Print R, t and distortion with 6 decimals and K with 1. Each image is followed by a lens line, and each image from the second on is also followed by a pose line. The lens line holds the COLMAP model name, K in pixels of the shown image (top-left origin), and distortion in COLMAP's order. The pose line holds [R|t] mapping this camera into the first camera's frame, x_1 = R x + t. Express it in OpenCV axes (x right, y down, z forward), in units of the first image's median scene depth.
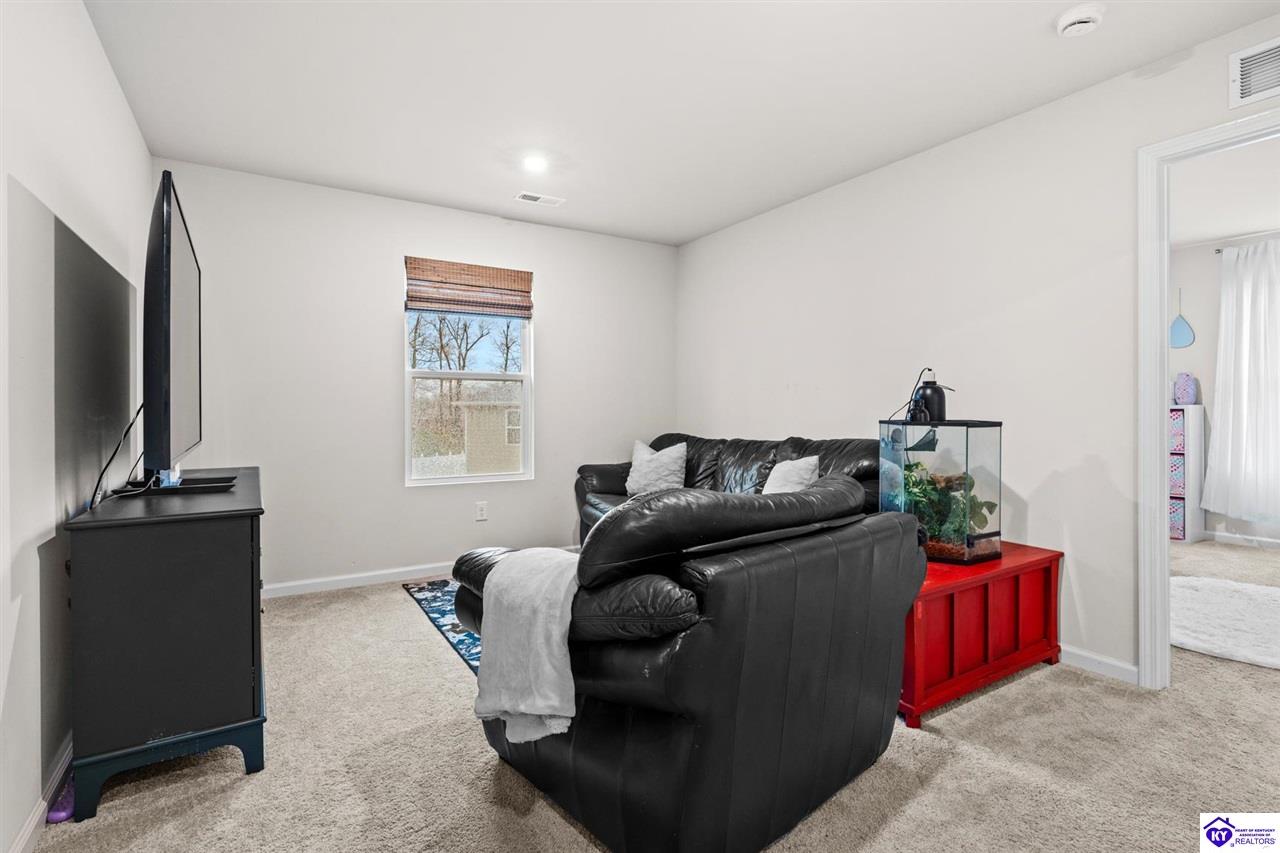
lens RADIAL K [[615.9, 0, 641.7], [0, 615.9, 420.0], [0, 0, 1]] dist [0.002335, 0.000235]
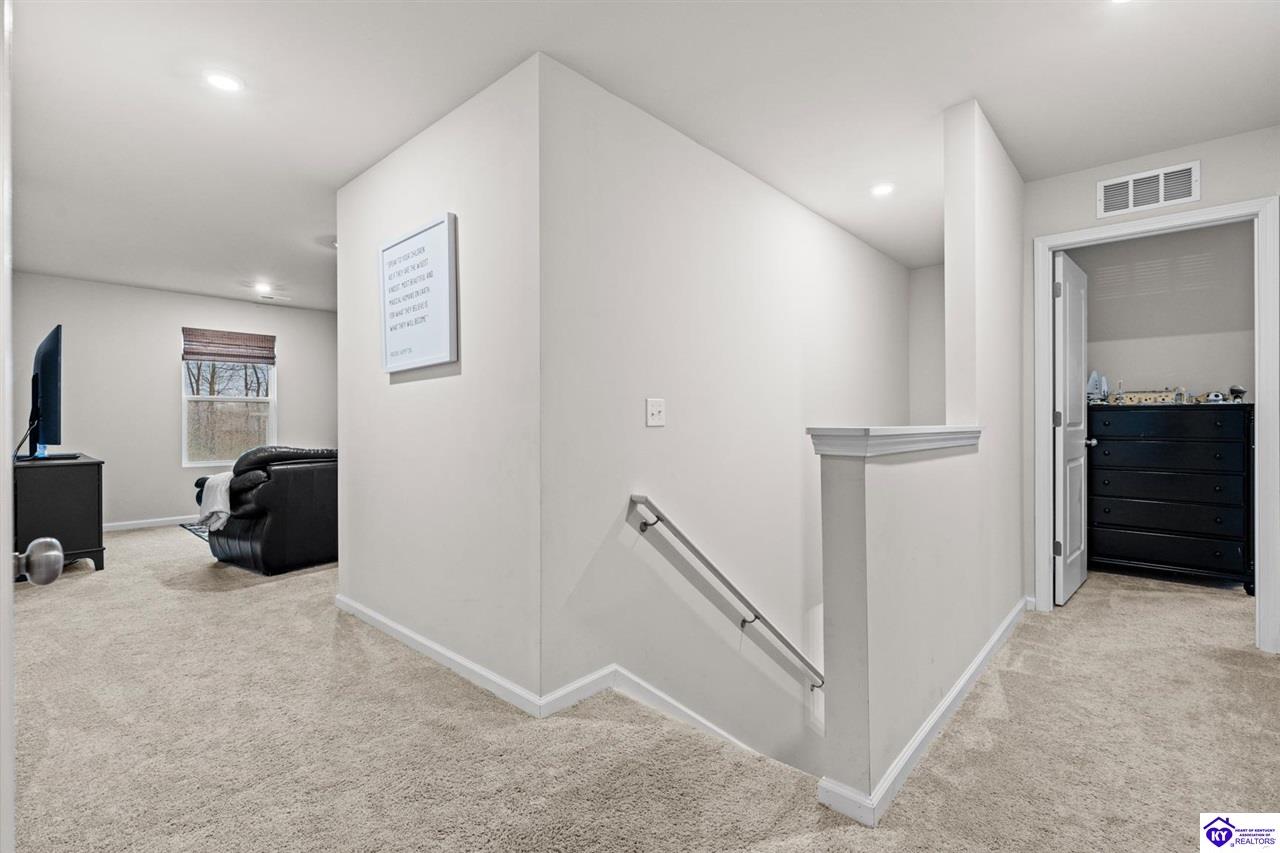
lens RADIAL K [[580.5, 0, 638.0], [0, 580.5, 425.2], [0, 0, 1]] dist [-0.001586, -0.000114]
pose [[0.962229, -0.000095, 0.272243, 0.360192], [0.002581, 0.999958, -0.008773, 0.012857], [-0.272231, 0.009144, 0.962189, -0.808801]]
